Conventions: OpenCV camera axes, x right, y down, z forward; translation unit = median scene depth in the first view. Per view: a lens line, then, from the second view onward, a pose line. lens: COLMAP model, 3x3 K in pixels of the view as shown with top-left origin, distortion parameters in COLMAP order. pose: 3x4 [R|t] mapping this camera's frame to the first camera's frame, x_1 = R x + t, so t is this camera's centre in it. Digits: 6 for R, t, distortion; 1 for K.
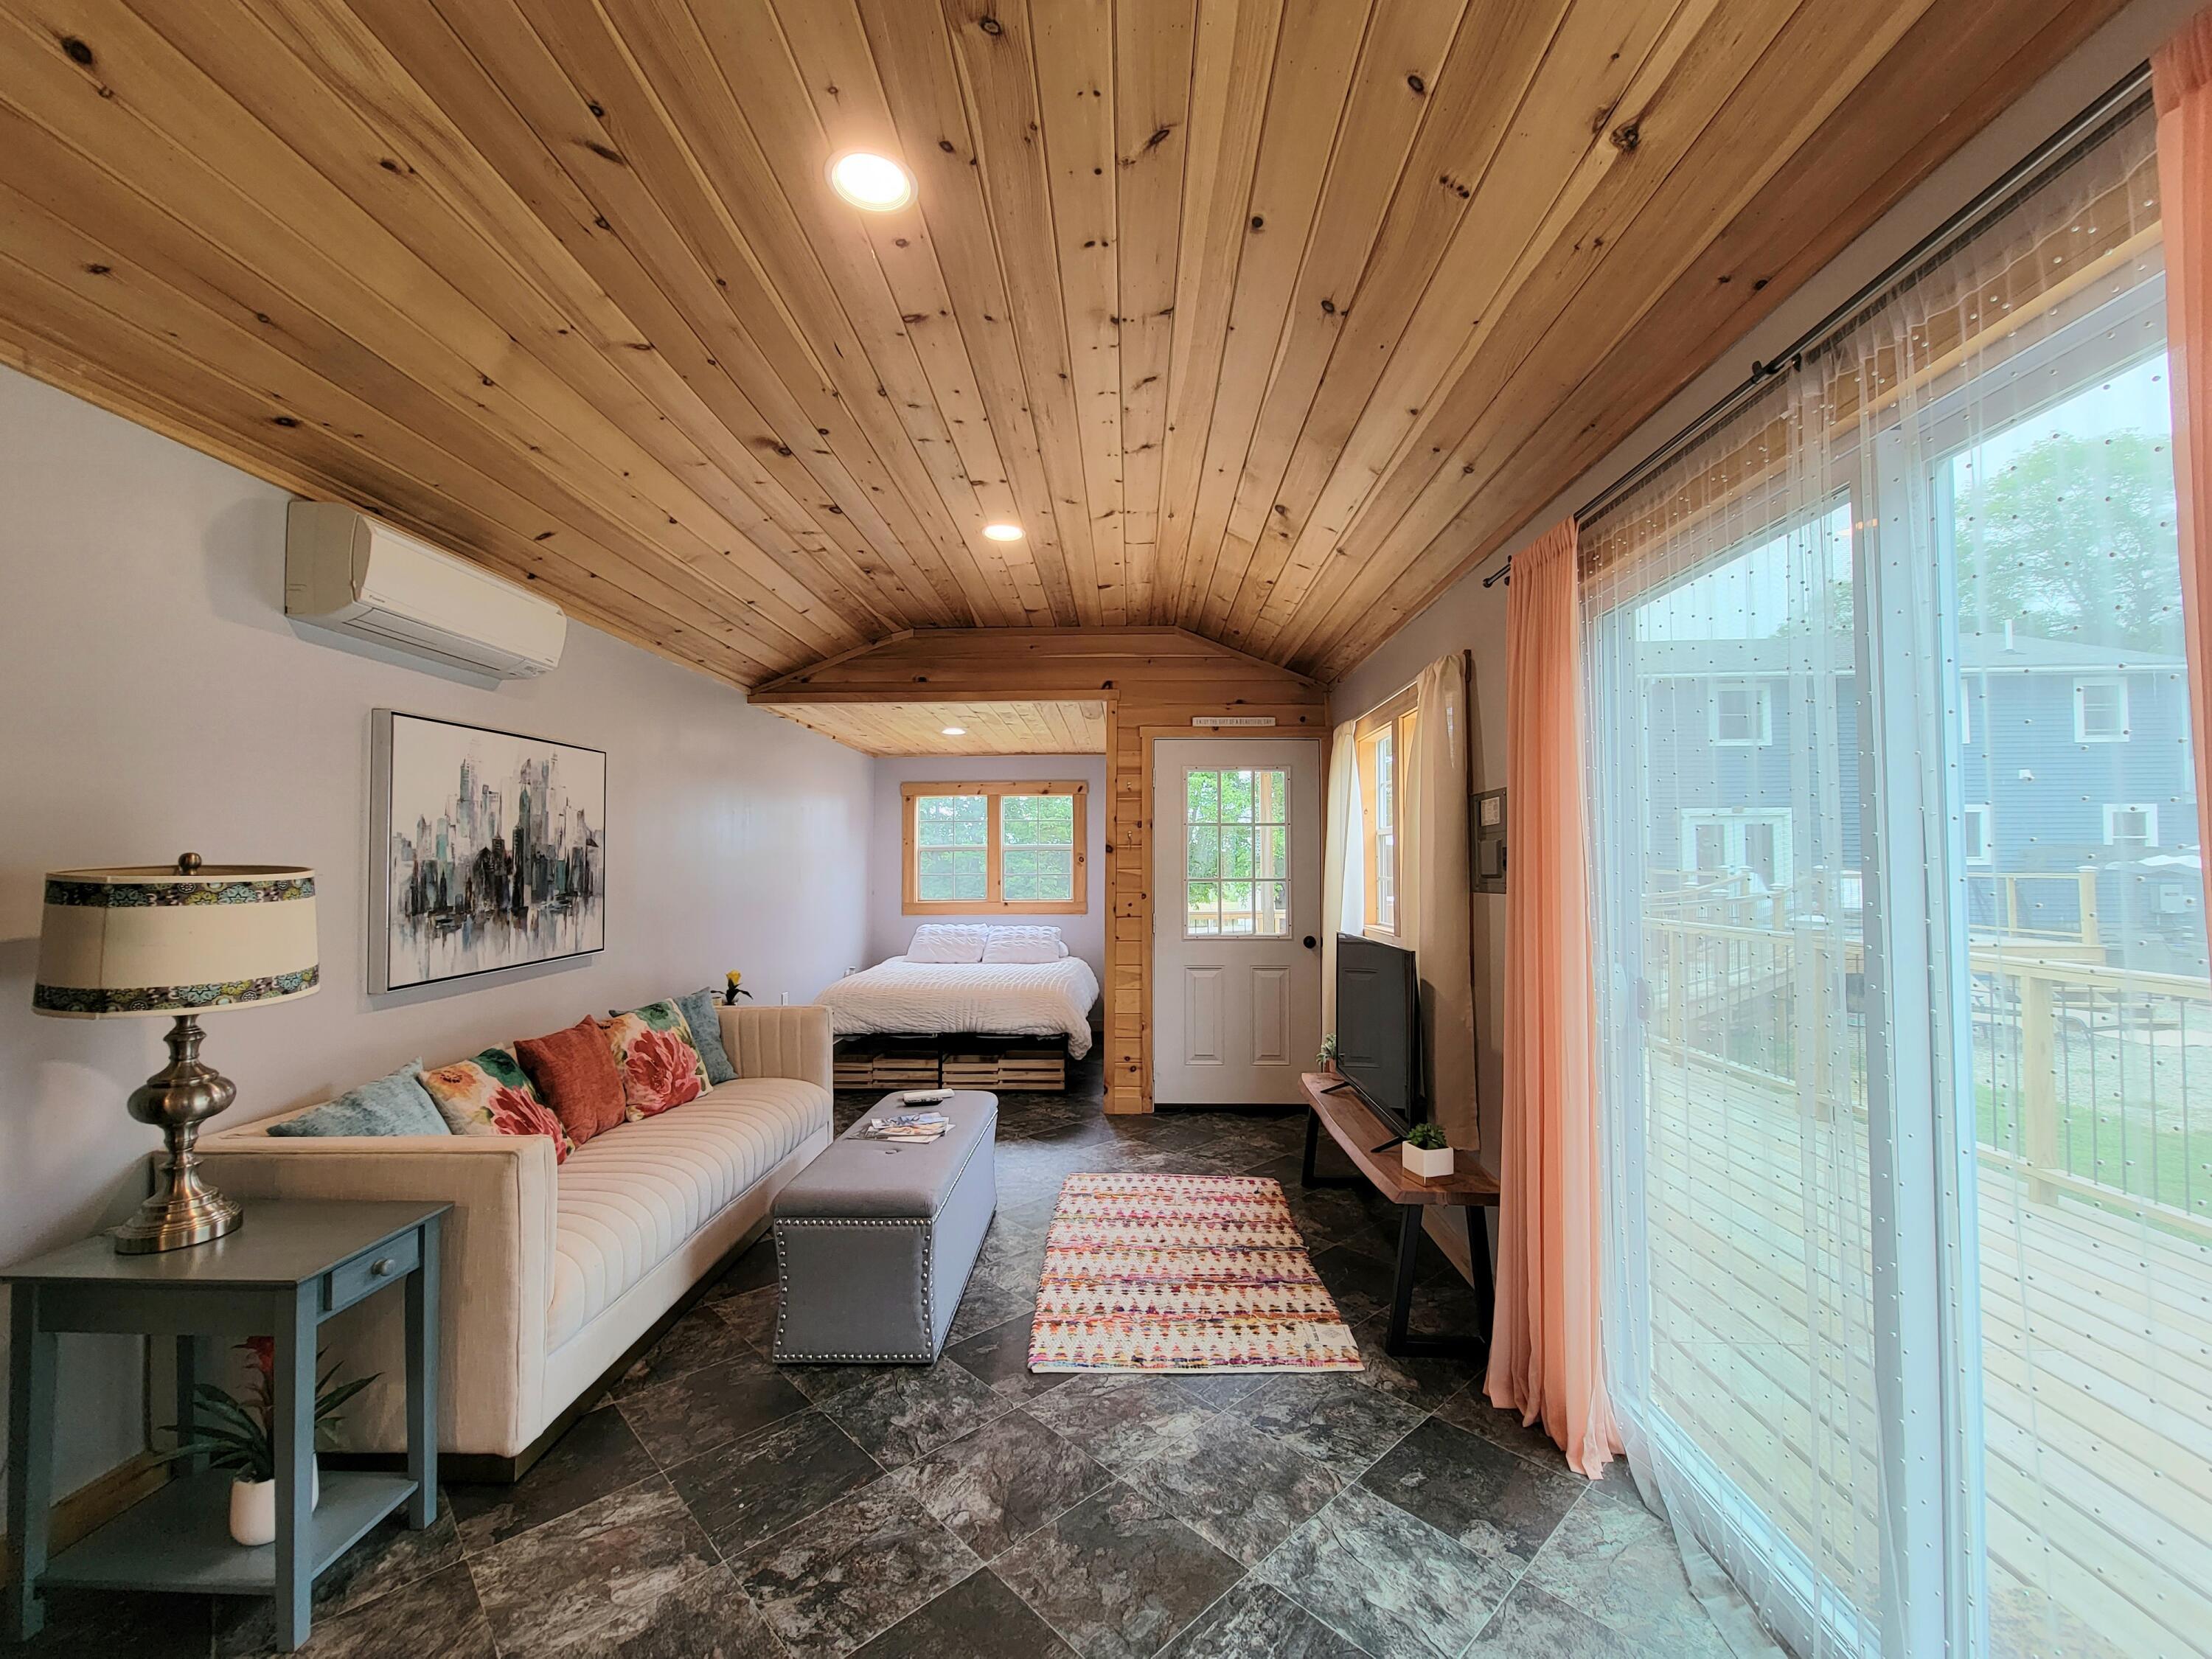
lens RADIAL K [[888.9, 0, 1106.0], [0, 888.9, 829.5], [0, 0, 1]] dist [-0.000374, -0.000076]
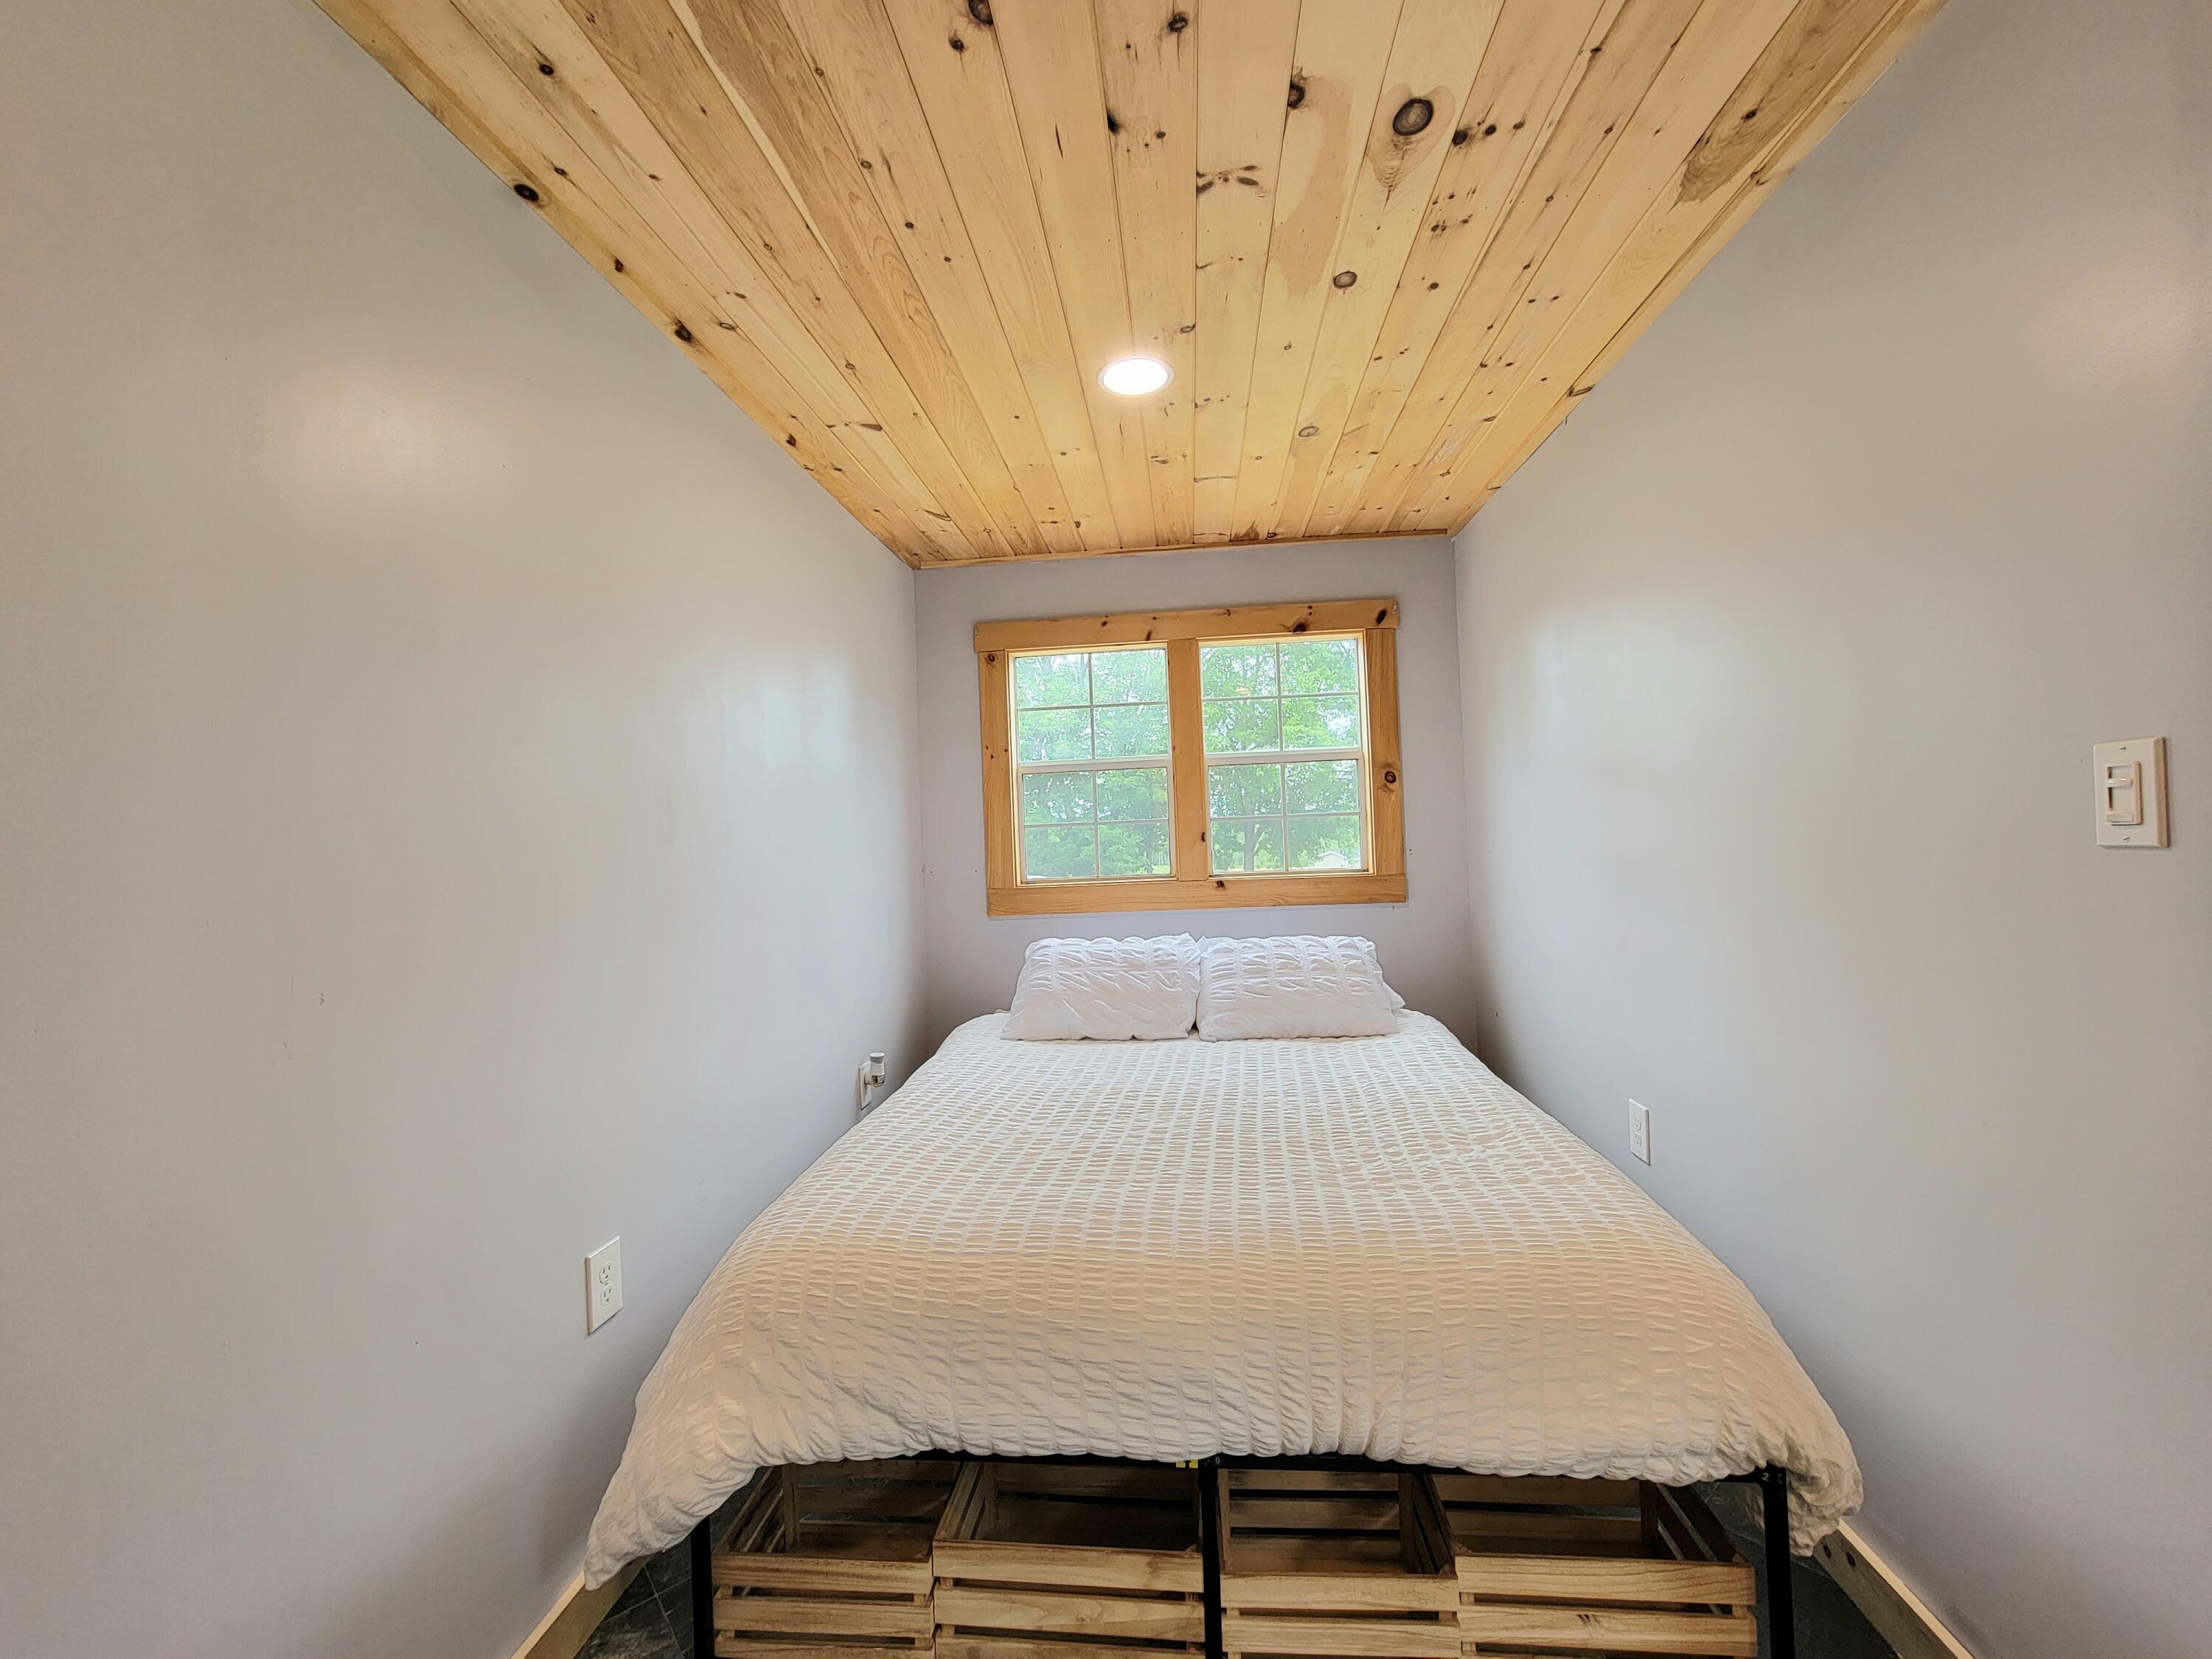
lens RADIAL K [[888.9, 0, 1106.0], [0, 888.9, 829.5], [0, 0, 1]] dist [-0.000374, -0.000076]
pose [[0.997287, -0.033496, -0.065553, -0.140428], [0.035764, 0.998791, 0.033733, 0.039901], [0.064344, -0.035986, 0.997279, 0.560013]]
